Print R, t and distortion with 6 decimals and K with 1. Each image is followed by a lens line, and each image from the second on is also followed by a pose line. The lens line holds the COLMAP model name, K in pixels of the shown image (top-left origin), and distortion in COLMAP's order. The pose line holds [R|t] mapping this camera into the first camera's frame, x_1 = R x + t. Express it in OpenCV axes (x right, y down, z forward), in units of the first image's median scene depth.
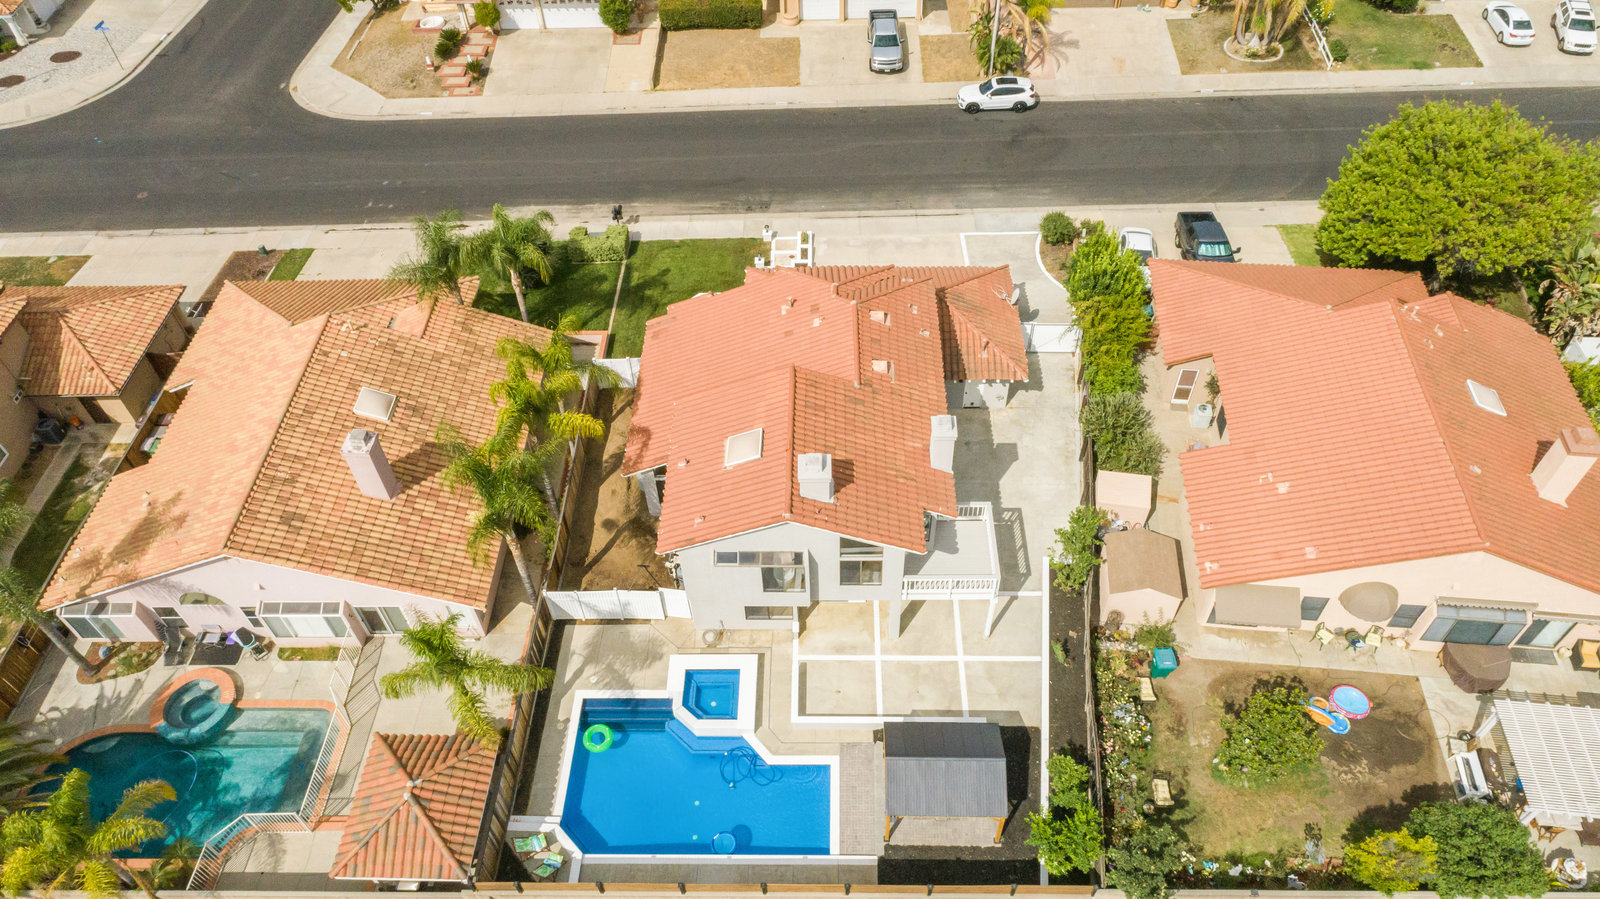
lens RADIAL K [[1110.8, 0, 801.0], [0, 1110.8, 449.0], [0, 0, 1]] dist [-0.003234, 0.007988]
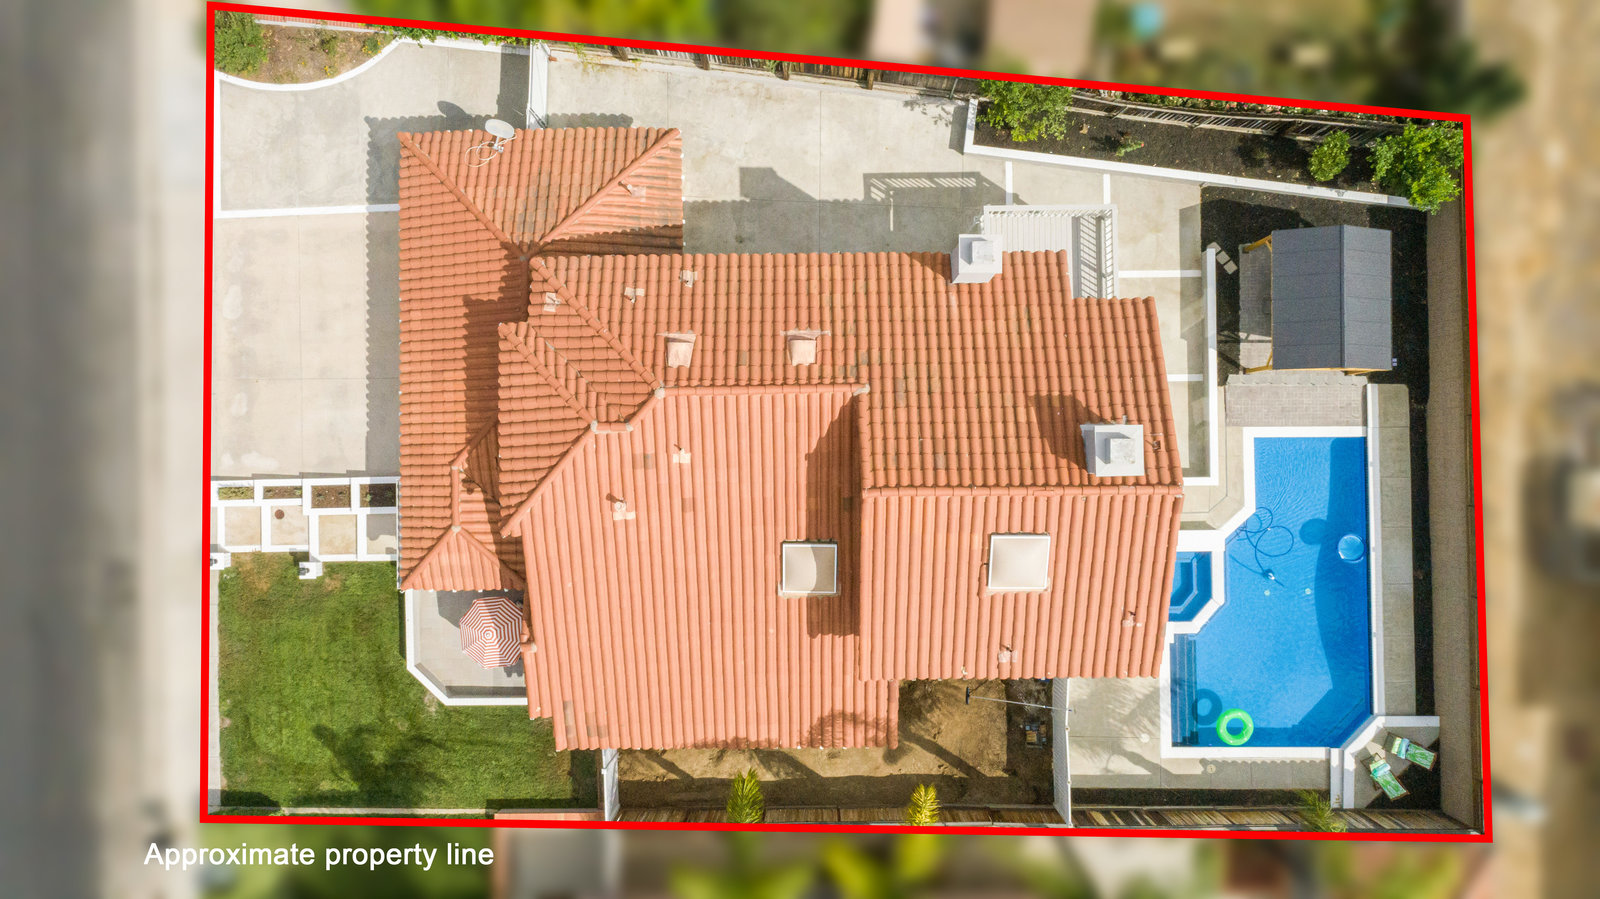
lens RADIAL K [[1110.8, 0, 800.2], [0, 1110.8, 451.3], [0, 0, 1]] dist [-0.003234, 0.007988]
pose [[-0.026495, -0.998684, 0.043922, -0.011399], [0.744058, 0.009641, 0.668045, -0.508378], [-0.667589, 0.050381, 0.742823, 0.570202]]
